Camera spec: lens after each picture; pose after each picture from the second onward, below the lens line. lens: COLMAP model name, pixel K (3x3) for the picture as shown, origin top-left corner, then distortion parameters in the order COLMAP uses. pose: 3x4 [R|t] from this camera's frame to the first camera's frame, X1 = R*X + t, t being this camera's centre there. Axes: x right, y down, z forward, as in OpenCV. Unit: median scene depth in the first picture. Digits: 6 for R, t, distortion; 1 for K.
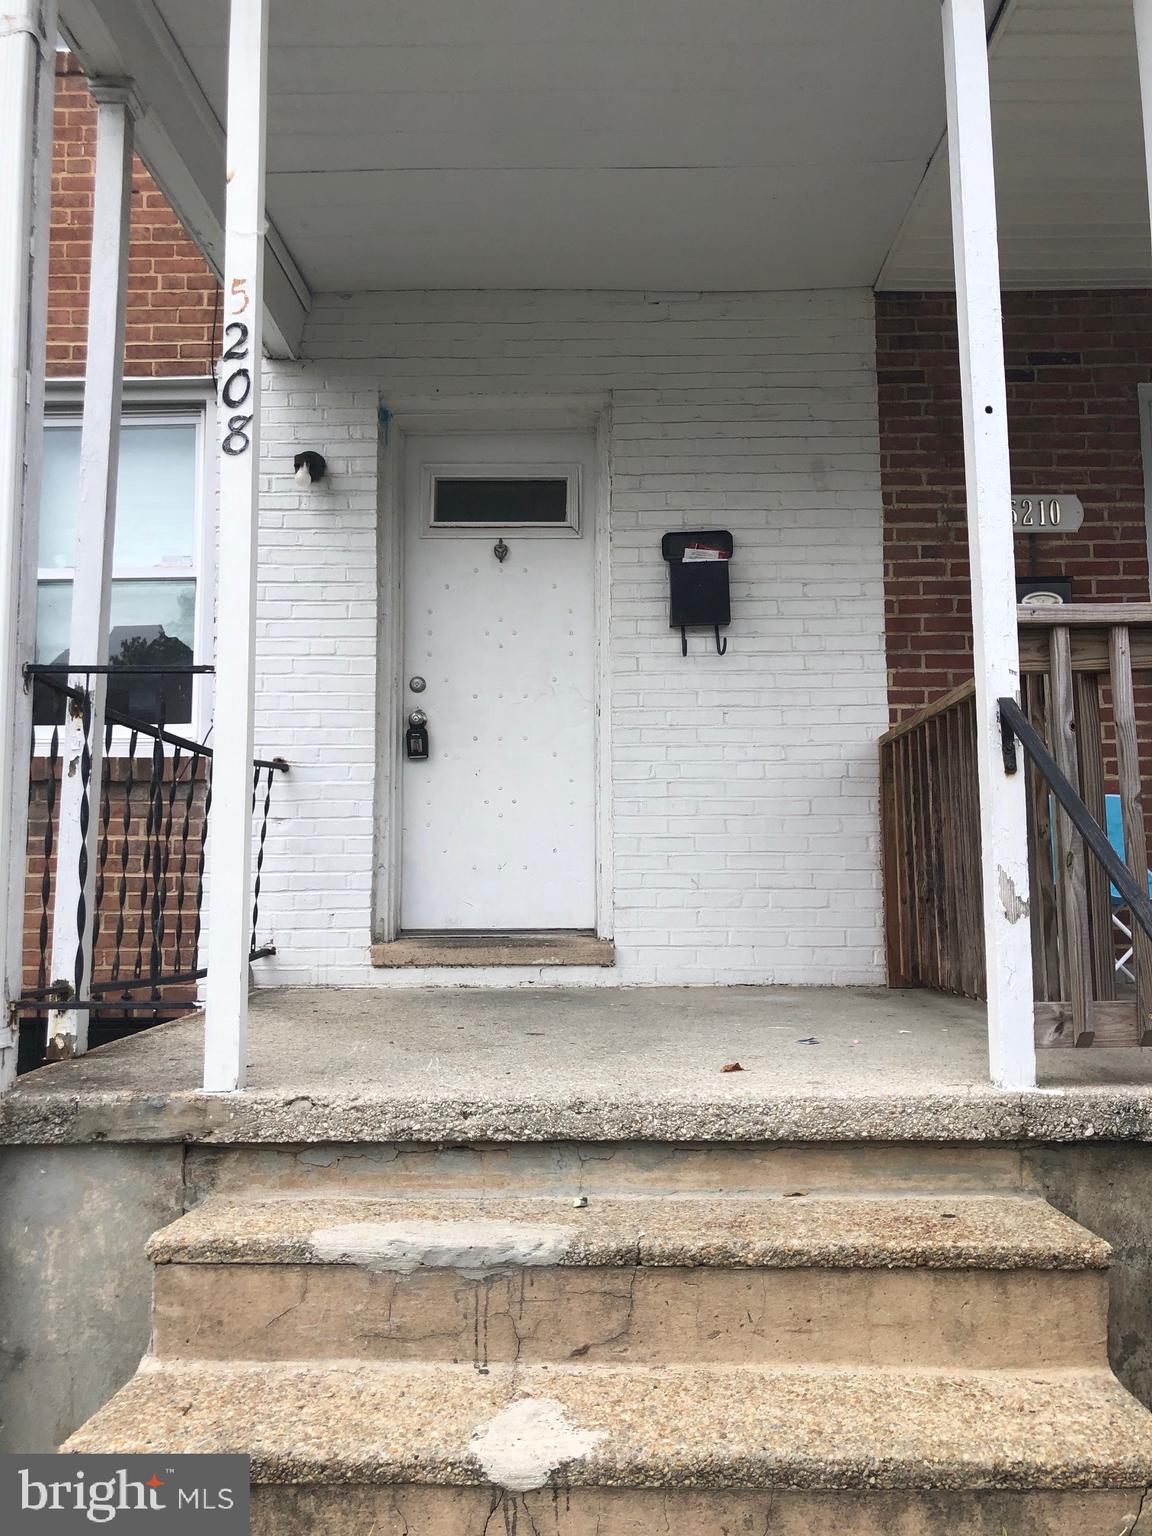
lens RADIAL K [[1254.1, 0, 549.7], [0, 1254.1, 756.3], [0, 0, 1]] dist [0.099319, -0.005333]
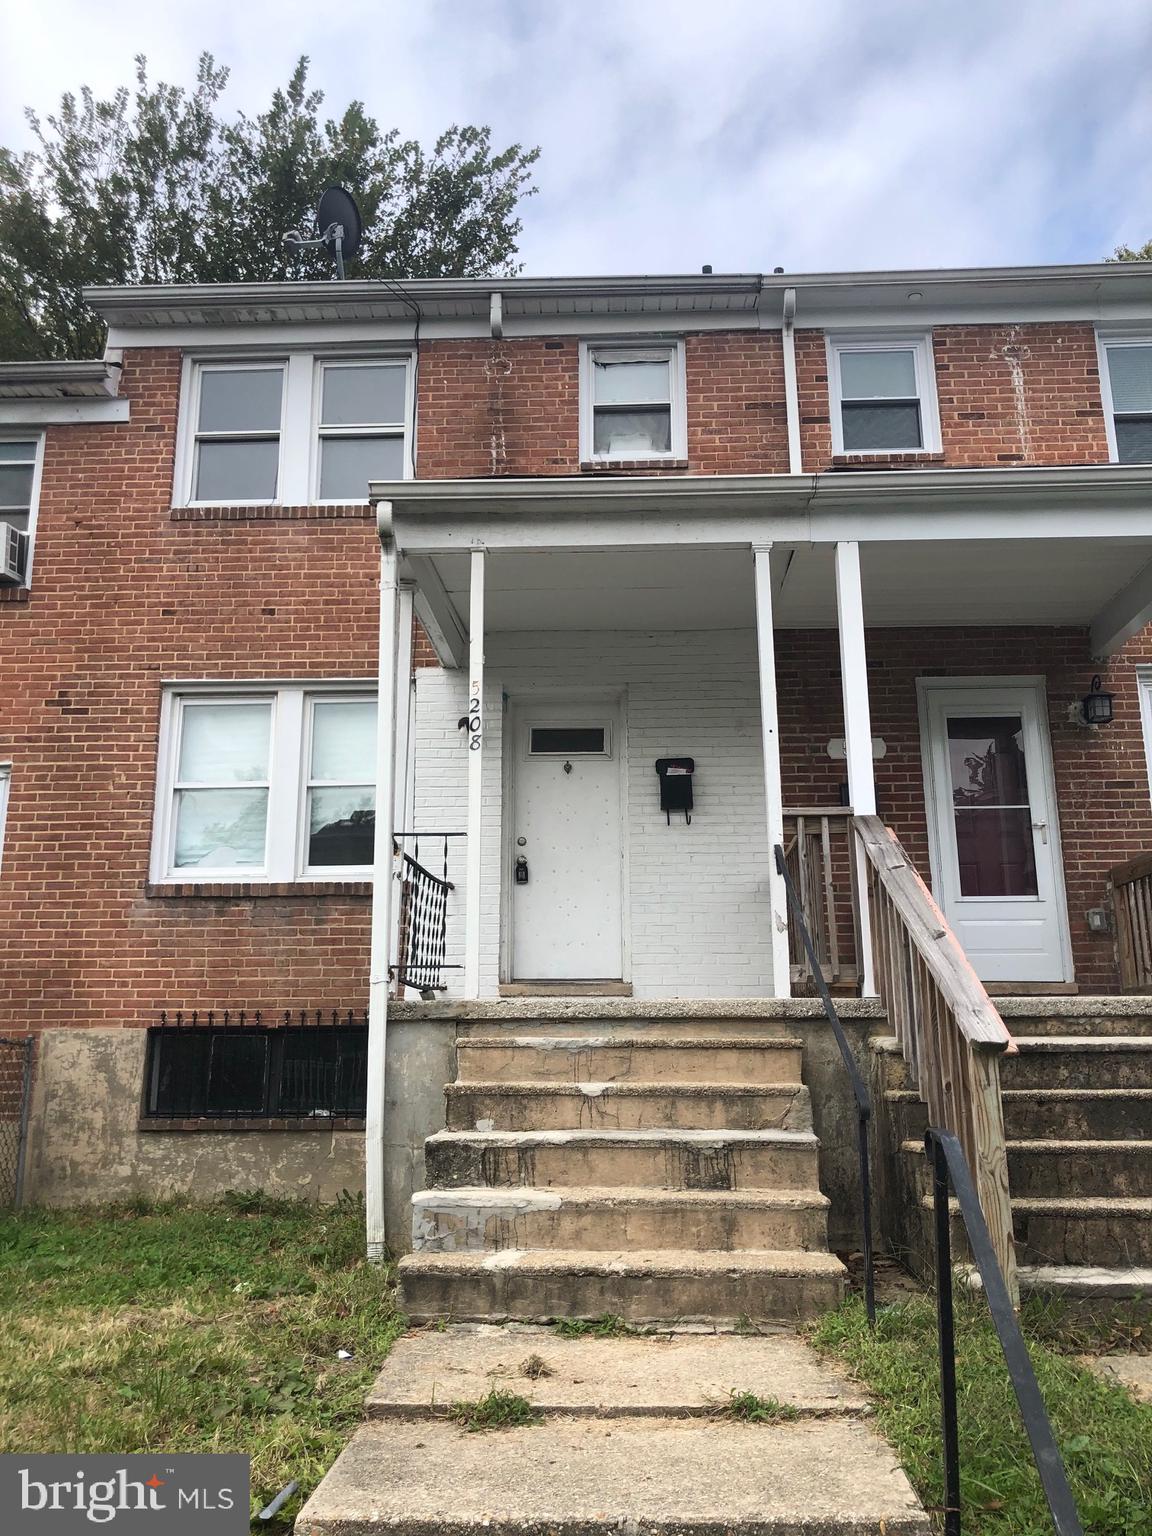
lens RADIAL K [[1254.1, 0, 549.7], [0, 1254.1, 756.3], [0, 0, 1]] dist [0.099319, -0.005333]
pose [[0.999571, -0.005518, -0.028765, -0.013498], [0.001756, 0.991617, -0.129197, 0.056790], [0.029236, 0.129091, 0.991202, -0.839985]]
